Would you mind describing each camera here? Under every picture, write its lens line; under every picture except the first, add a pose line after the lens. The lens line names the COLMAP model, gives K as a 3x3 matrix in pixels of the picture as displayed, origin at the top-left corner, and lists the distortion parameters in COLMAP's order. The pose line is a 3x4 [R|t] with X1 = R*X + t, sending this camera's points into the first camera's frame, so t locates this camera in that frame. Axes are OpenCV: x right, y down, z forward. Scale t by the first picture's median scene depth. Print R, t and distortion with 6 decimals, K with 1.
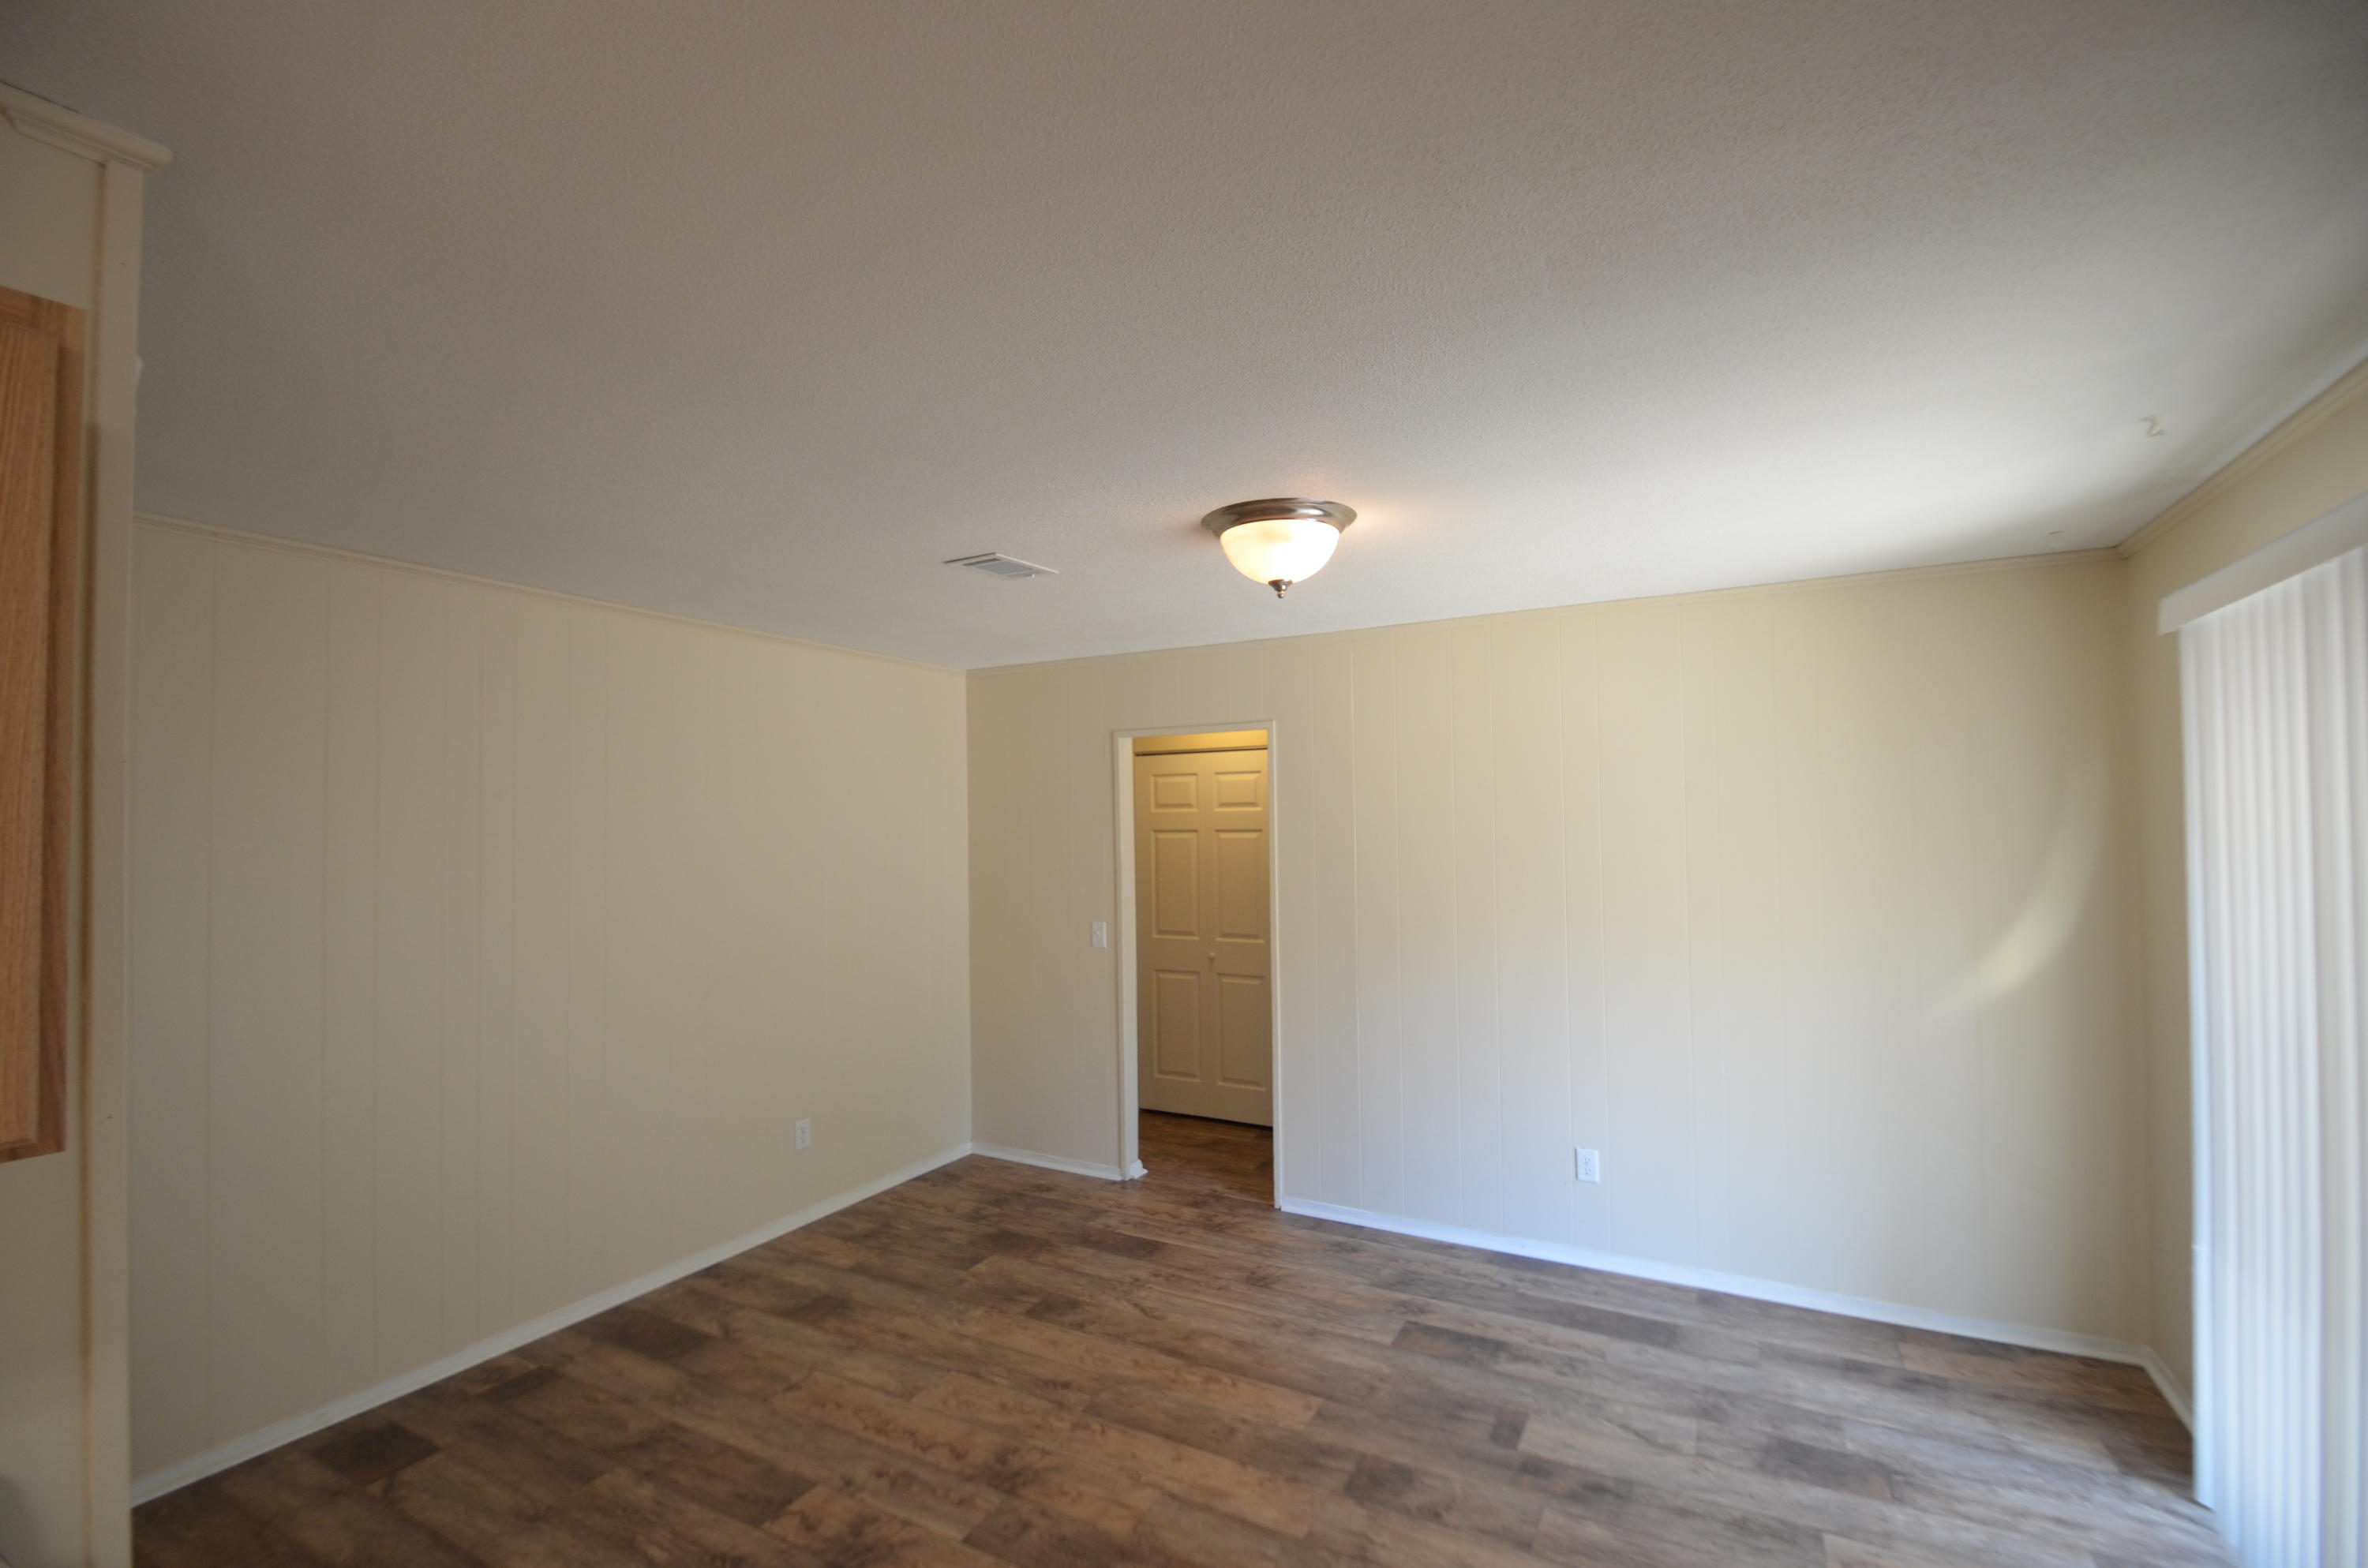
lens RADIAL K [[1039.0, 0, 1159.6], [0, 1039.0, 802.5], [0, 0, 1]] dist [0.000734, -0.010049]
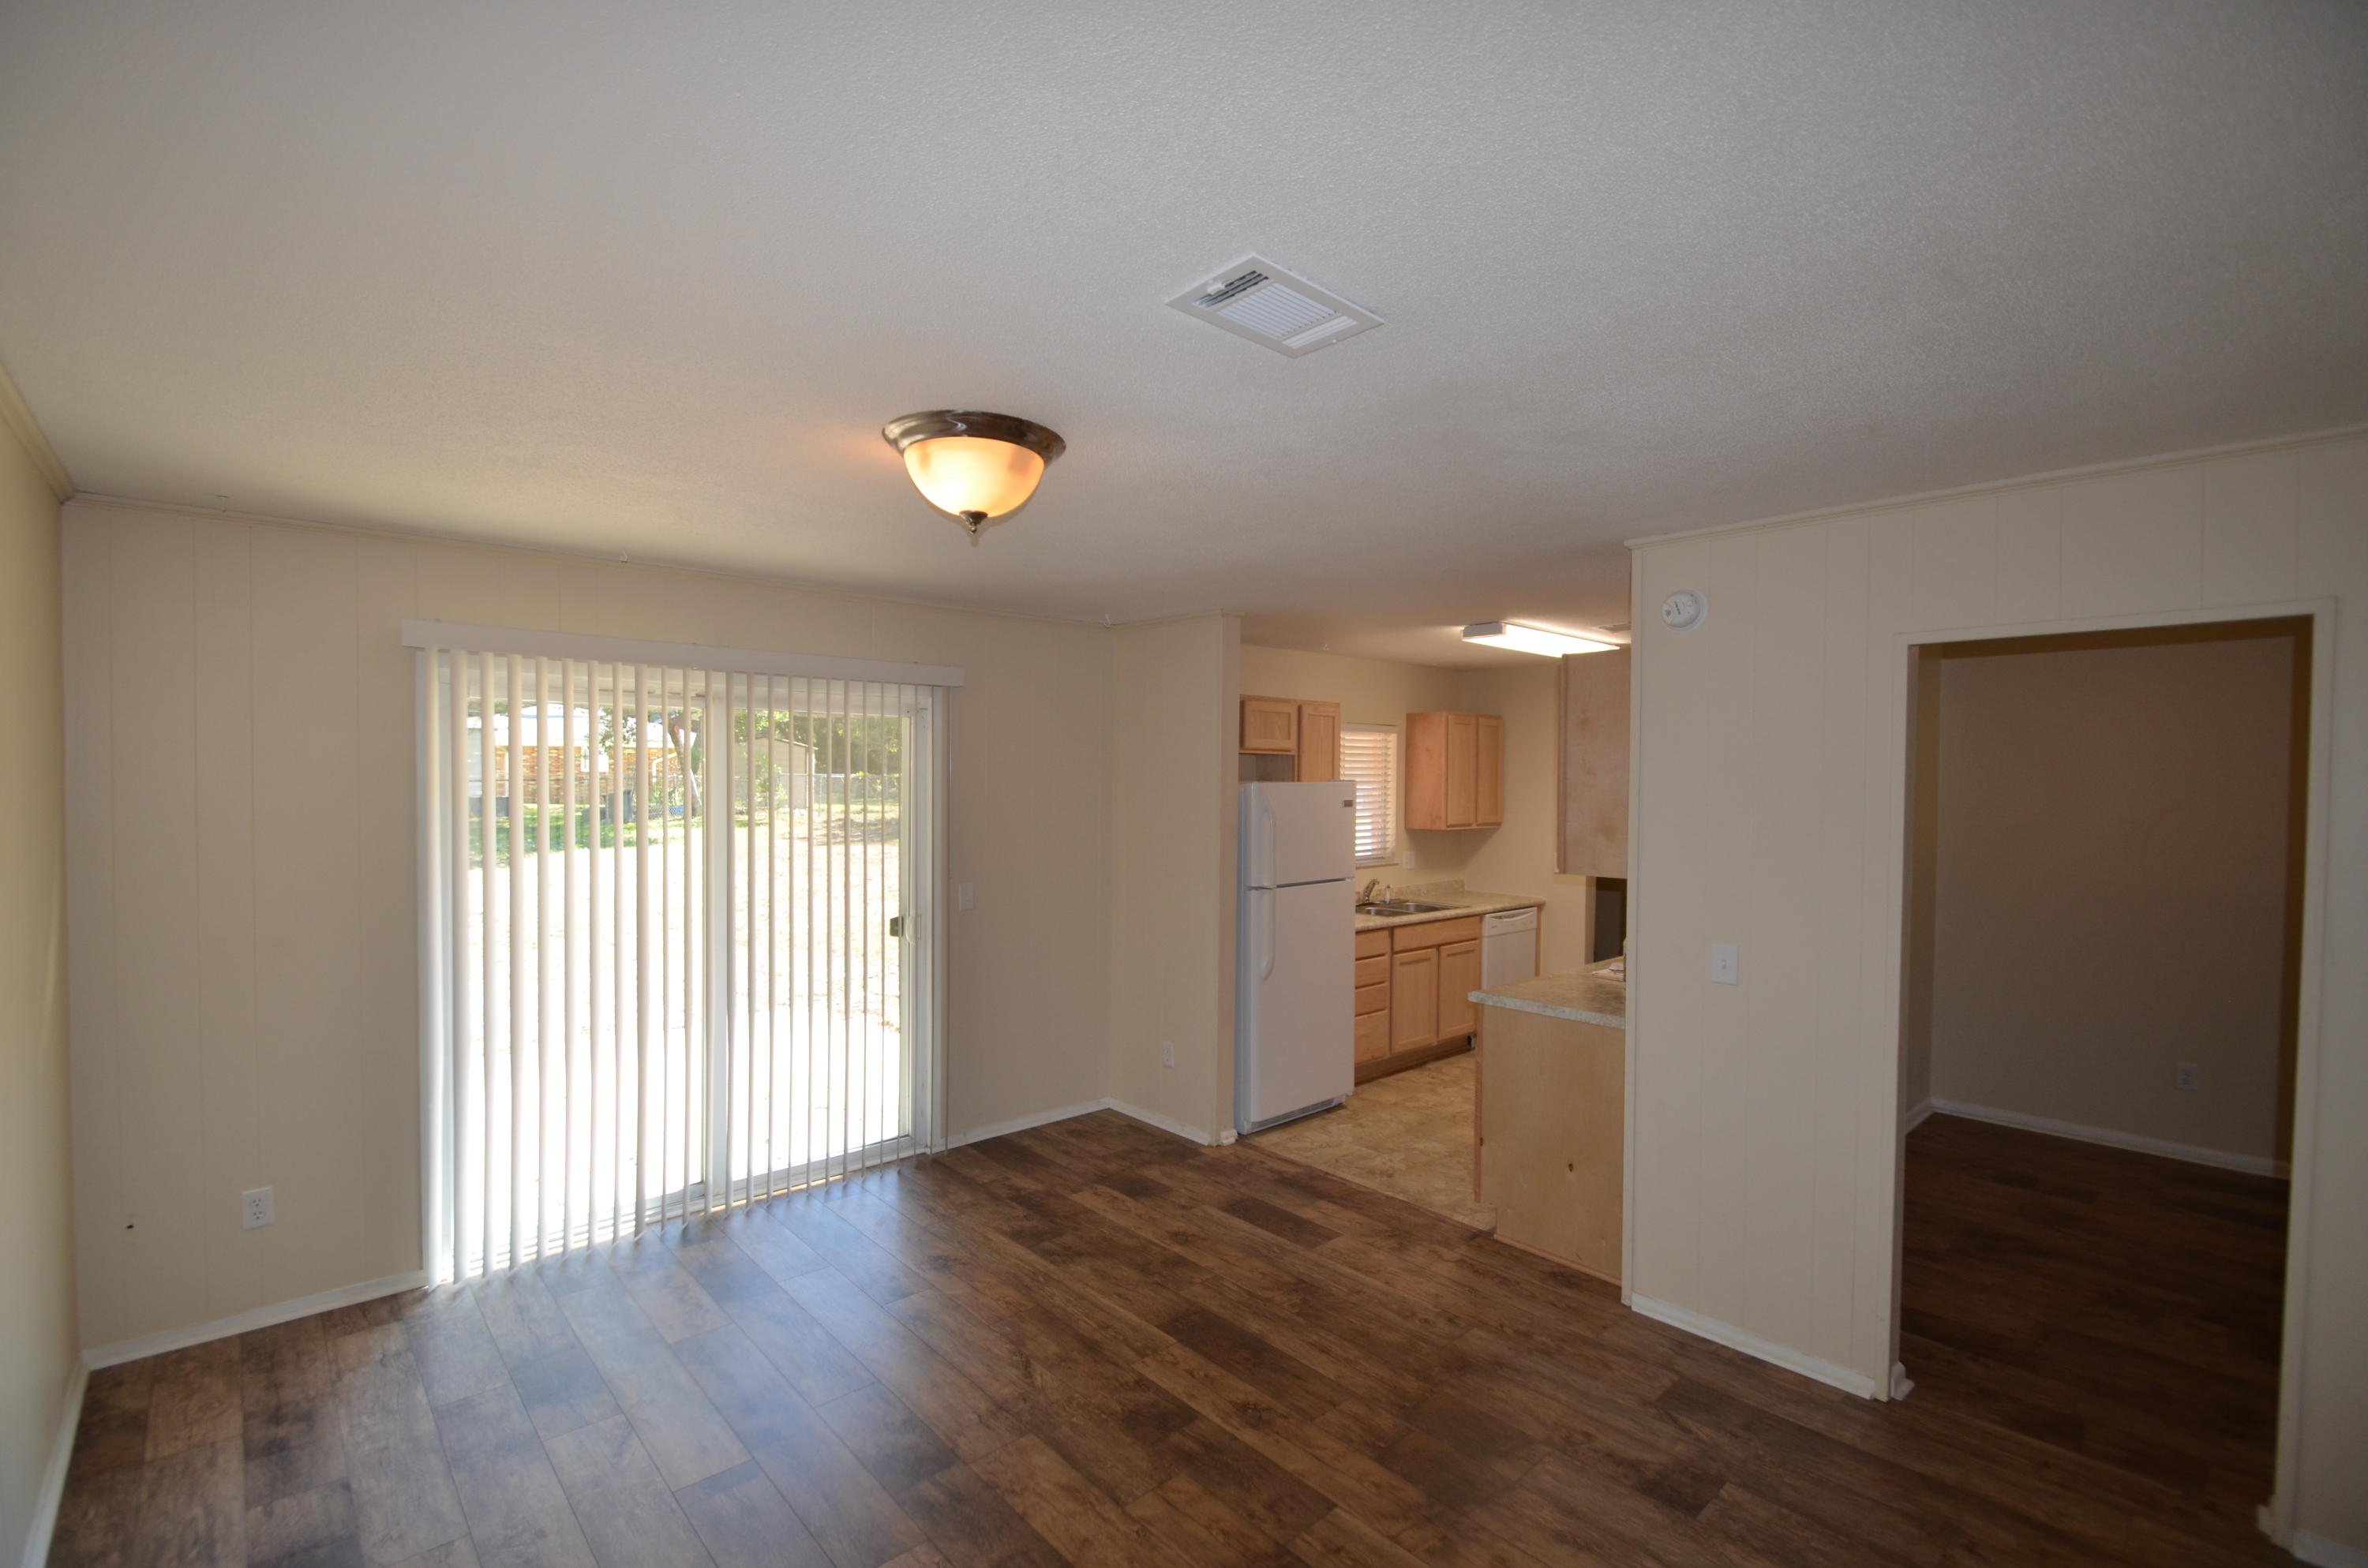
lens RADIAL K [[1039.0, 0, 1164.4], [0, 1039.0, 798.4], [0, 0, 1]] dist [0.000734, -0.010049]
pose [[-0.946246, -0.005259, 0.323405, -0.299988], [-0.004250, 0.999984, 0.003826, 0.016568], [-0.323420, 0.002246, -0.946253, 1.693060]]
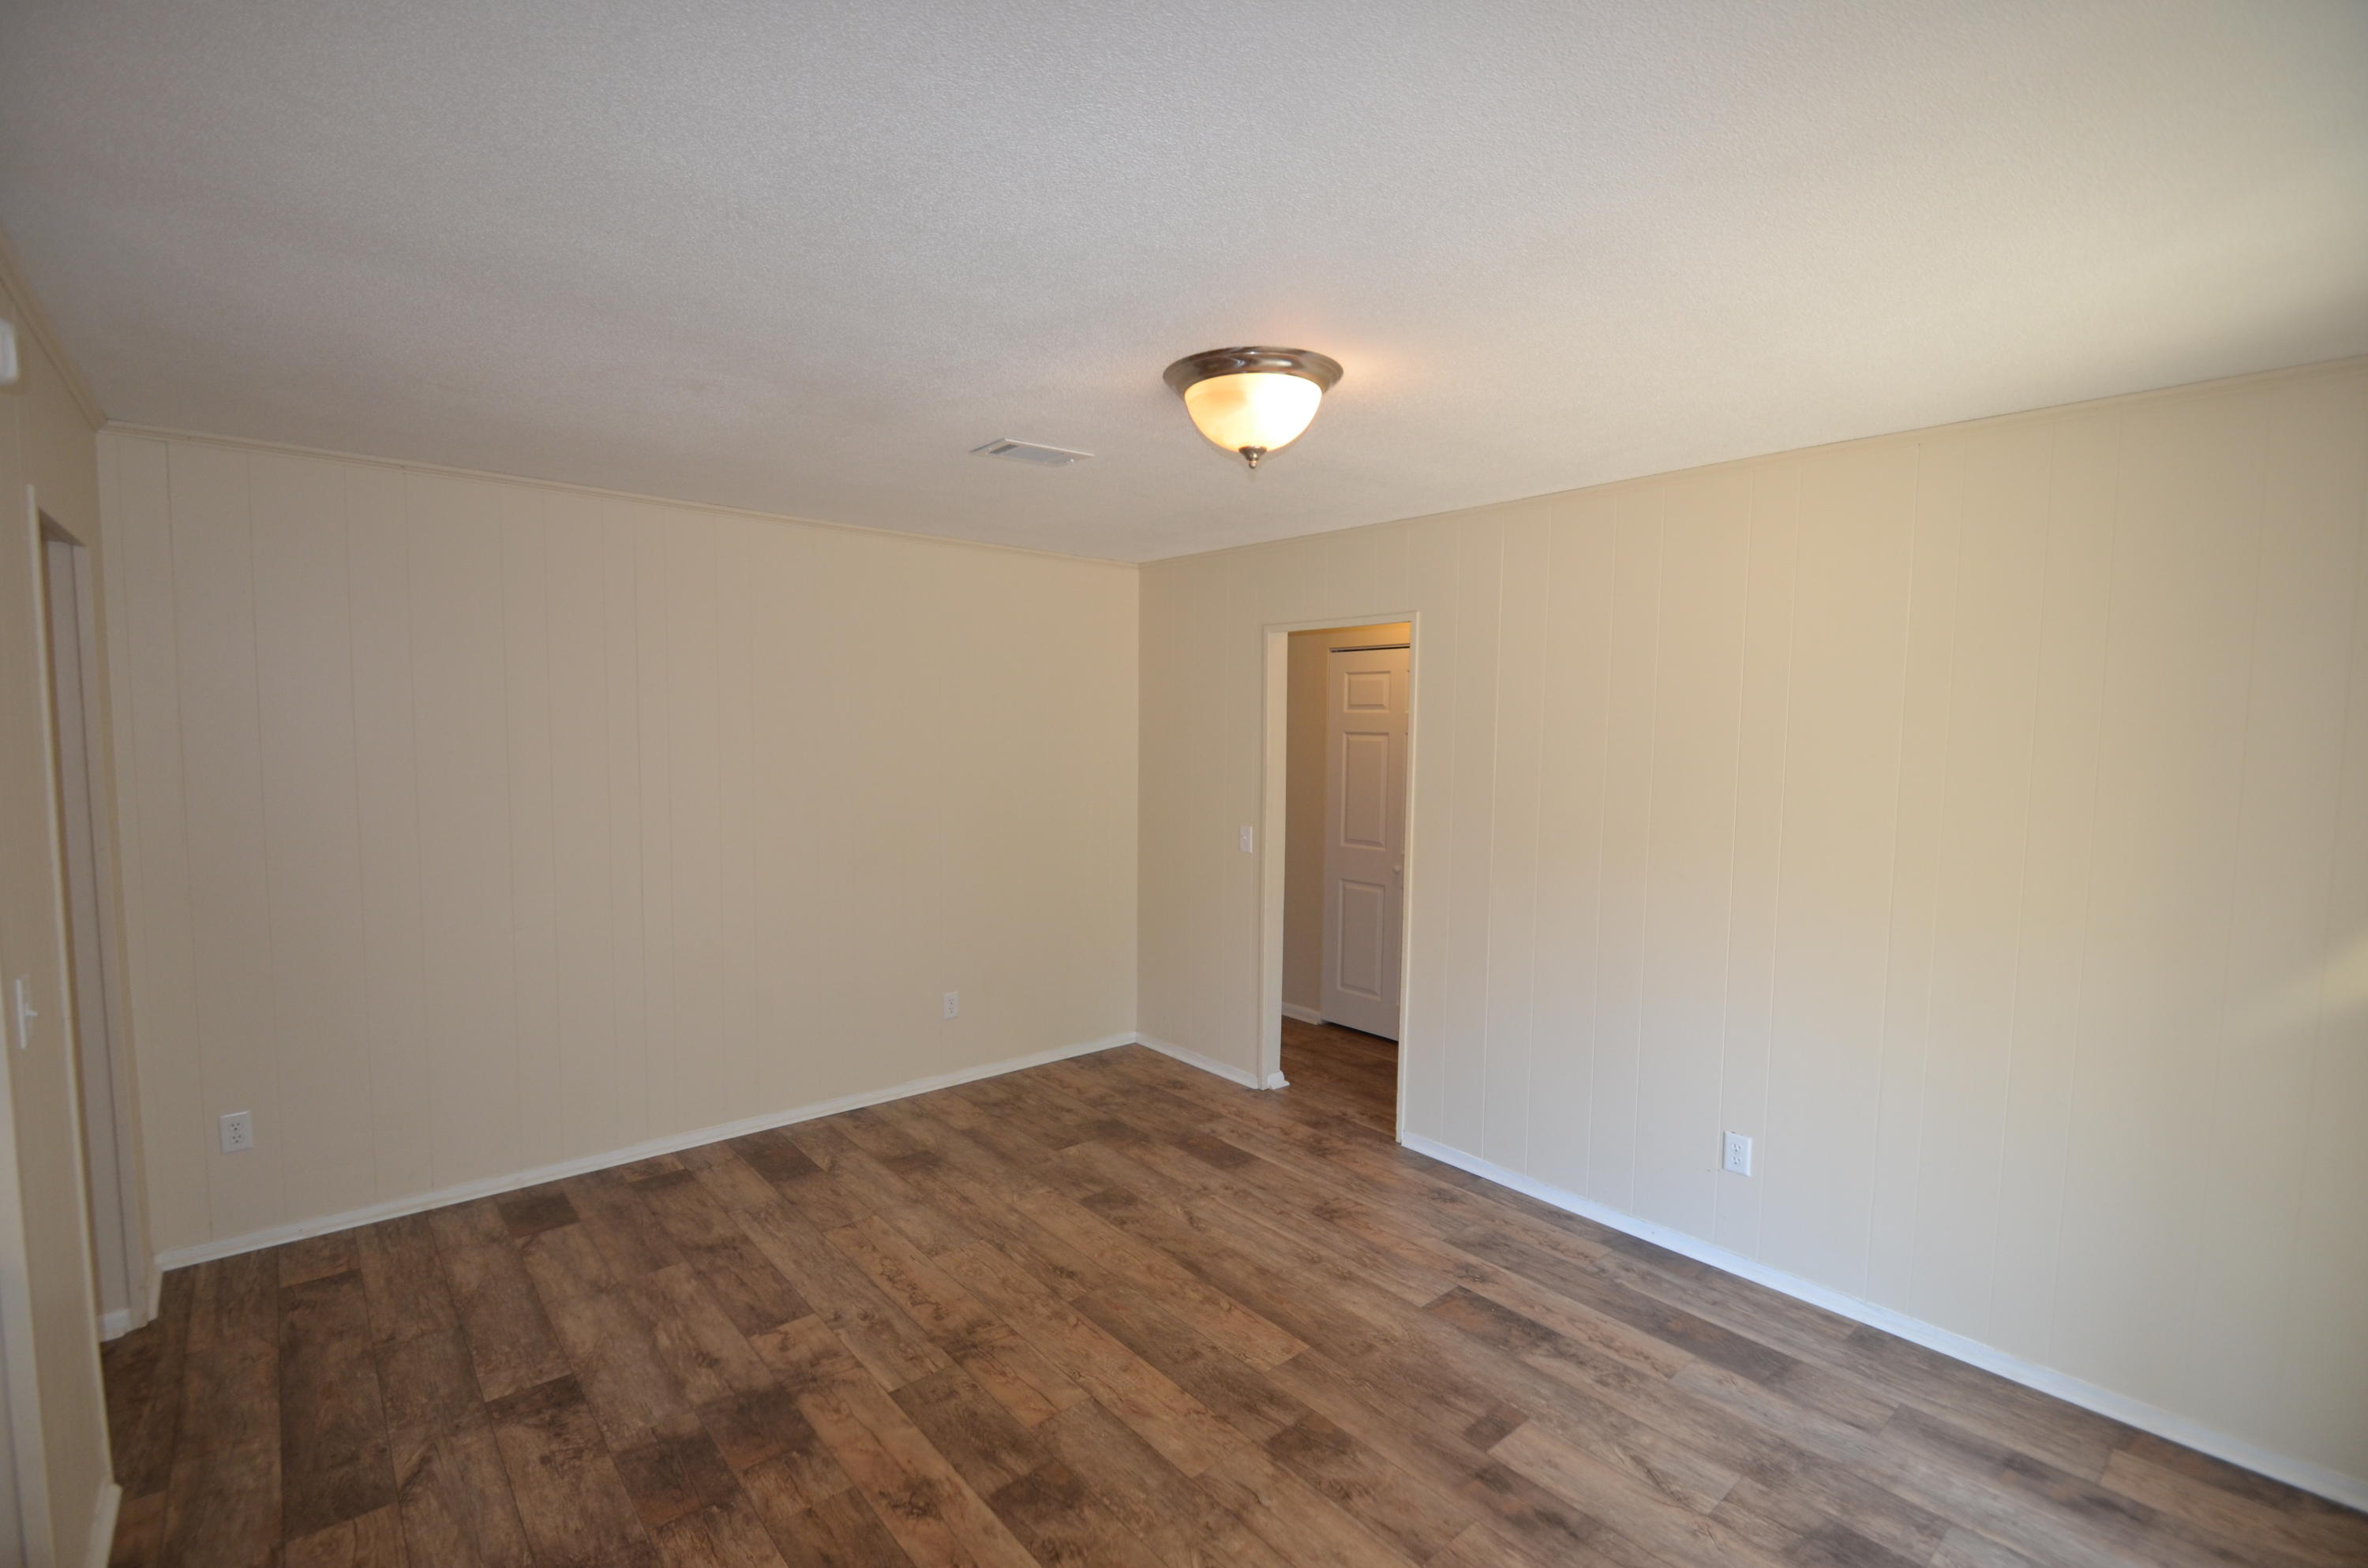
lens RADIAL K [[1039.0, 0, 1162.8], [0, 1039.0, 804.5], [0, 0, 1]] dist [0.000734, -0.010049]
pose [[0.936832, 0.051266, -0.346002, 0.347056], [-0.016484, 0.994573, 0.102730, -0.004711], [0.349391, -0.090537, 0.932593, 0.130783]]
